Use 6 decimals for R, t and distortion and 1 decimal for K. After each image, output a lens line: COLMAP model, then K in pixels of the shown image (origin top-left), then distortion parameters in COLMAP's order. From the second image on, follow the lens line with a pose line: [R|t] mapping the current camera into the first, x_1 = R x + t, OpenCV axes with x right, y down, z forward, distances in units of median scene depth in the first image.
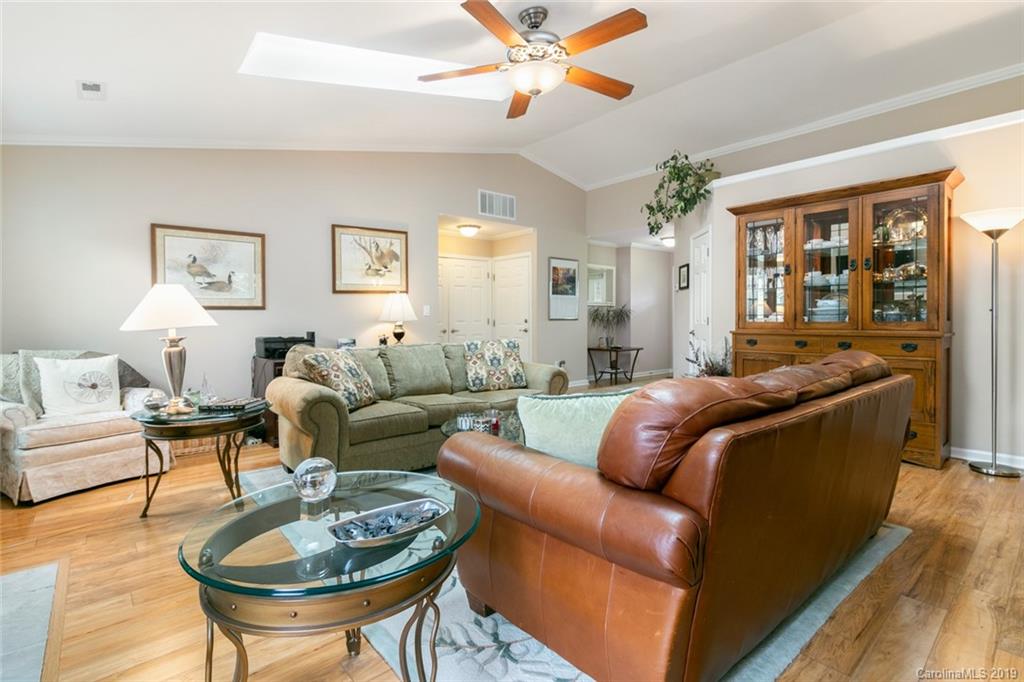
lens RADIAL K [[482.6, 0, 511.2], [0, 482.6, 322.6], [0, 0, 1]] dist [-0.000464, 0.000016]
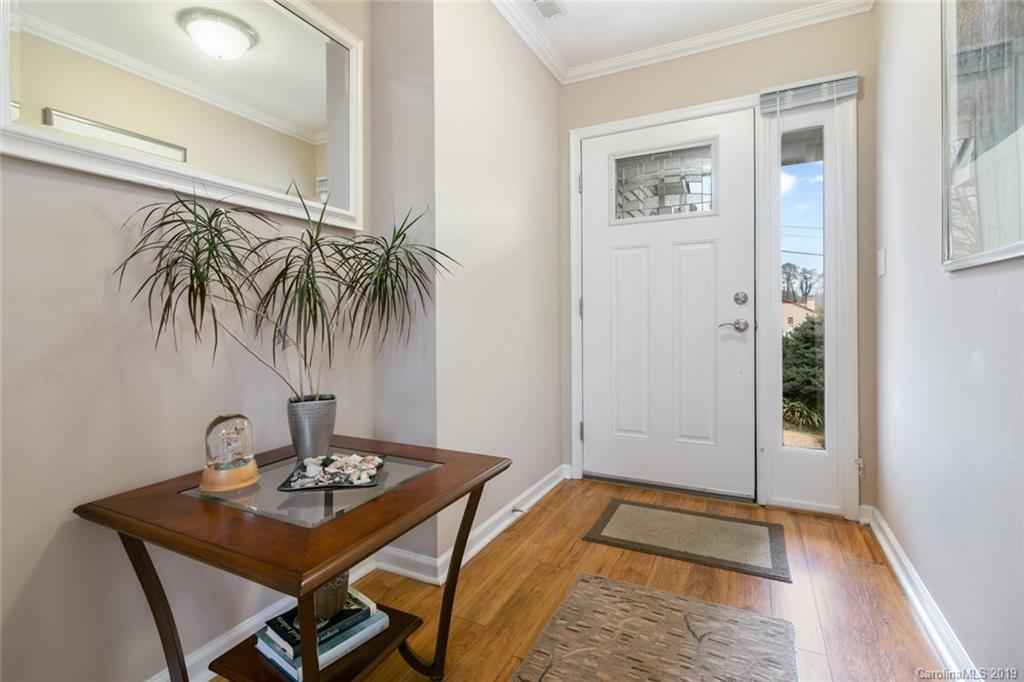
lens RADIAL K [[482.6, 0, 511.2], [0, 482.6, 322.6], [0, 0, 1]] dist [-0.000464, 0.000016]
pose [[0.924927, -0.012516, 0.379939, 0.225242], [0.011700, 0.999922, 0.004457, 0.005376], [-0.379965, 0.000323, 0.925001, 0.904426]]
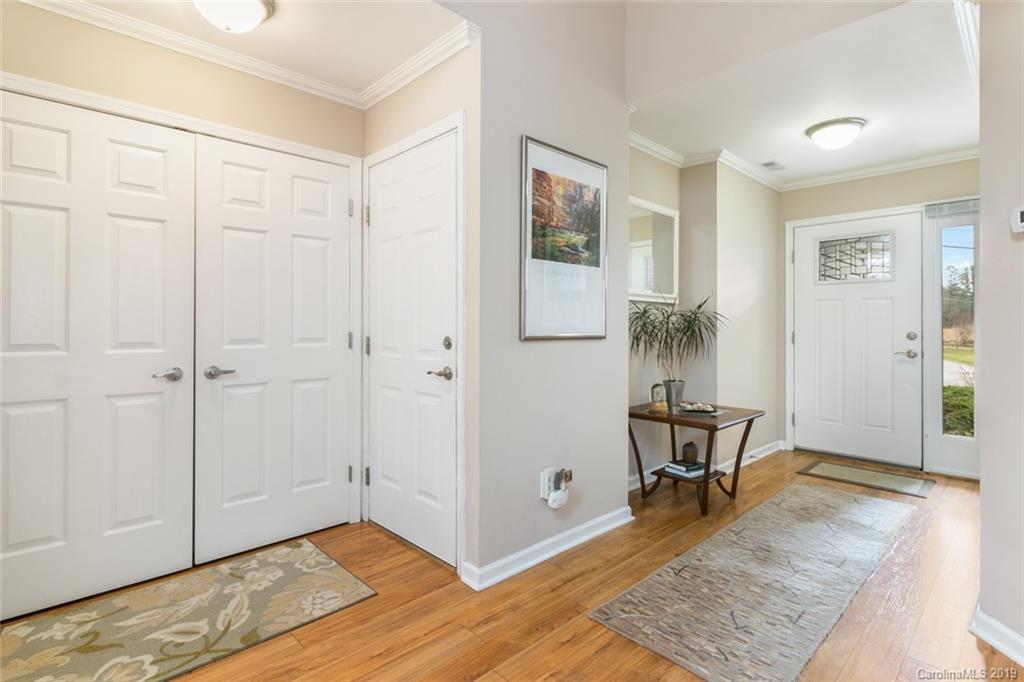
lens RADIAL K [[515.4, 0, 511.3], [0, 515.4, 322.3], [0, 0, 1]] dist [-0.004841, -0.000643]
pose [[0.998271, 0.005453, 0.058526, 0.050209], [-0.004317, 0.999800, -0.019517, -0.009683], [-0.058621, 0.019231, 0.998095, 0.643266]]
